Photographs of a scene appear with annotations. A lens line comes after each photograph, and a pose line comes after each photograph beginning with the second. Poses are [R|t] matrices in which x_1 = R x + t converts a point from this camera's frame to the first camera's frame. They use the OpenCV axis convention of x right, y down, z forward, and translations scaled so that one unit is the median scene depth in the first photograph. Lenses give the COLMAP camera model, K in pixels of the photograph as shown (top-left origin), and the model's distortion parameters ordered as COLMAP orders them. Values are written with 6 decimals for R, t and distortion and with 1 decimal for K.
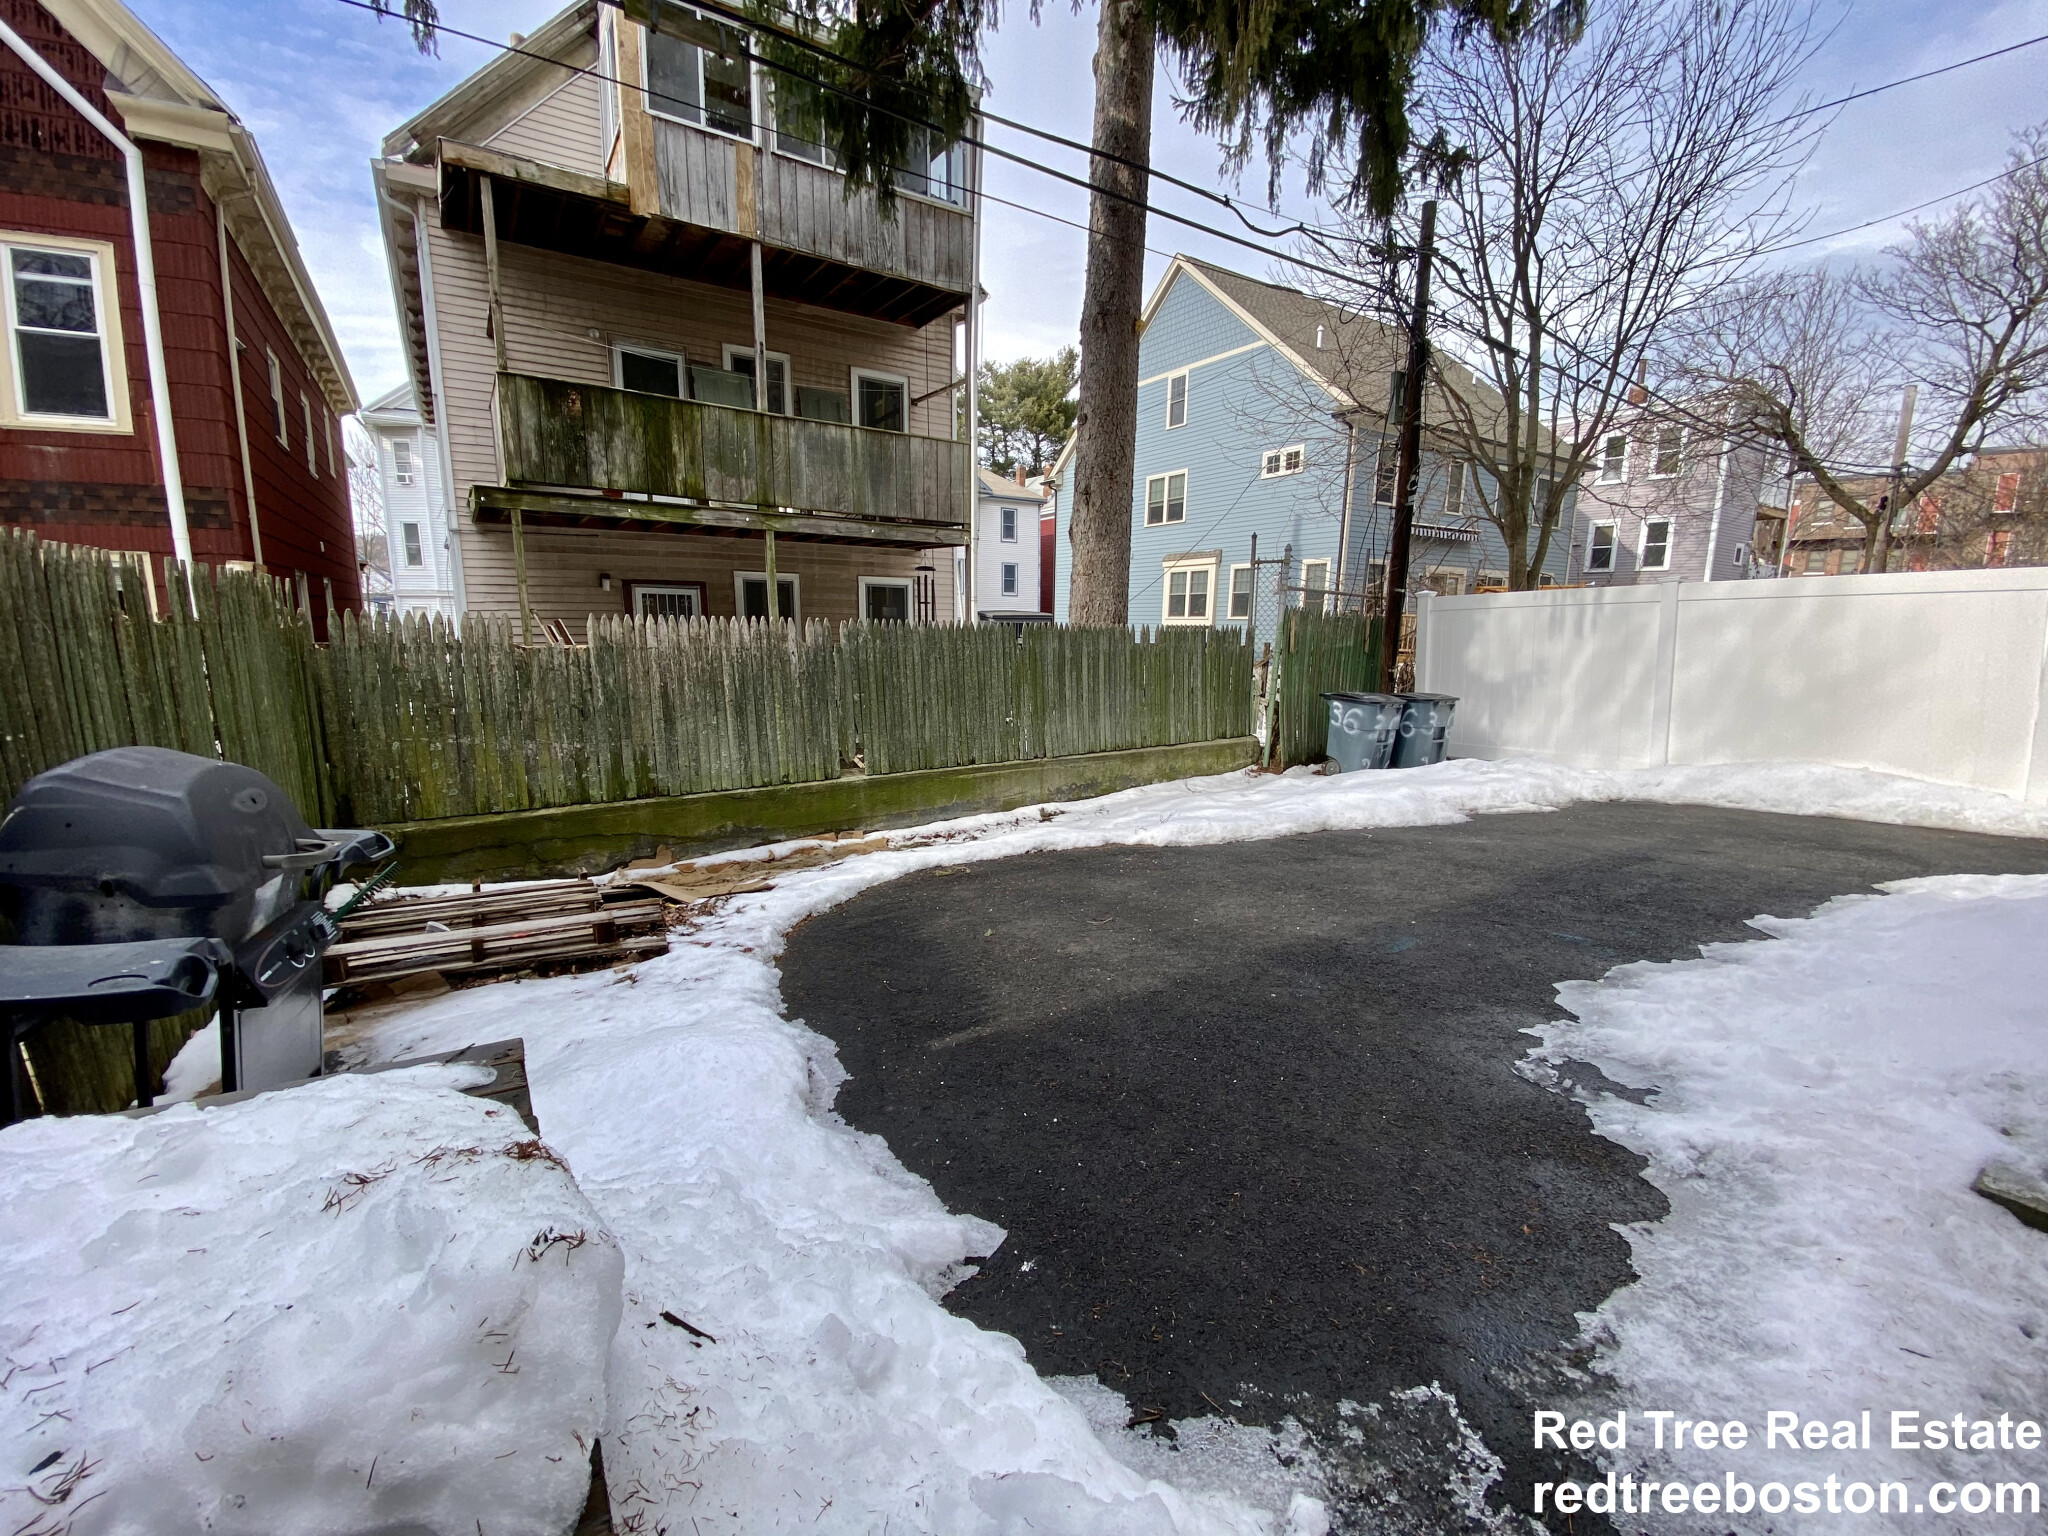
lens RADIAL K [[826.7, 0, 1024.0], [0, 826.7, 768.0], [0, 0, 1]] dist [0.018504, -0.020198]
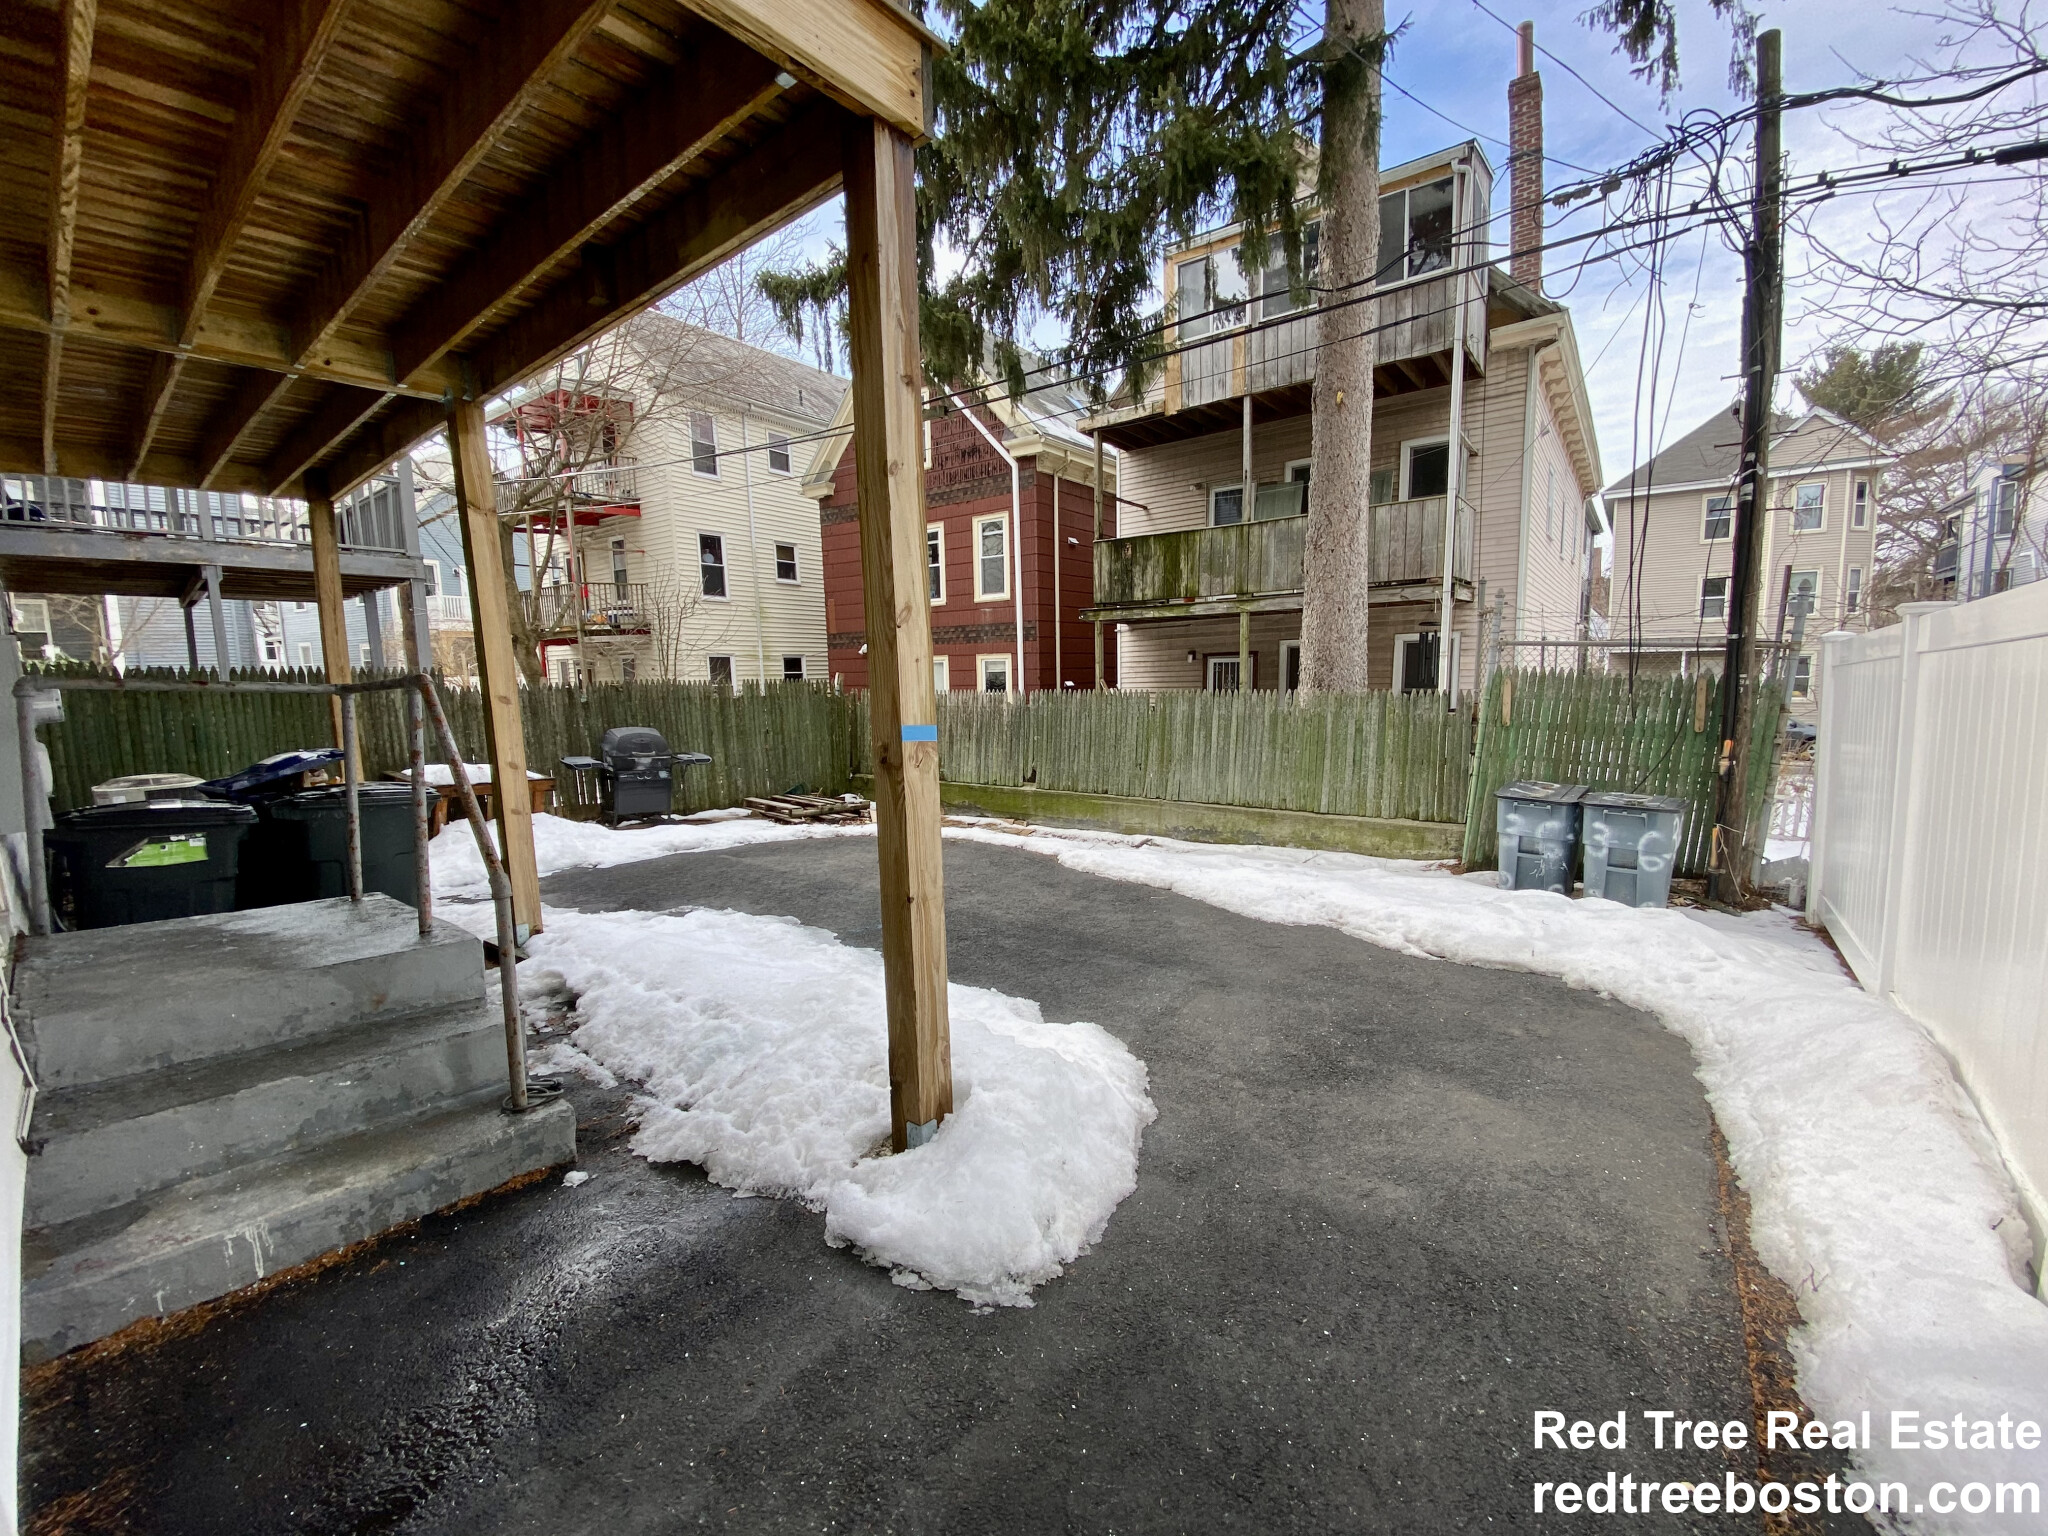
lens RADIAL K [[826.7, 0, 1024.0], [0, 826.7, 768.0], [0, 0, 1]] dist [0.018504, -0.020198]
pose [[0.327158, 0.092869, -0.940395, 1.006992], [-0.140954, 0.988822, 0.048614, -0.080919], [0.934398, 0.116649, 0.336591, 0.356478]]
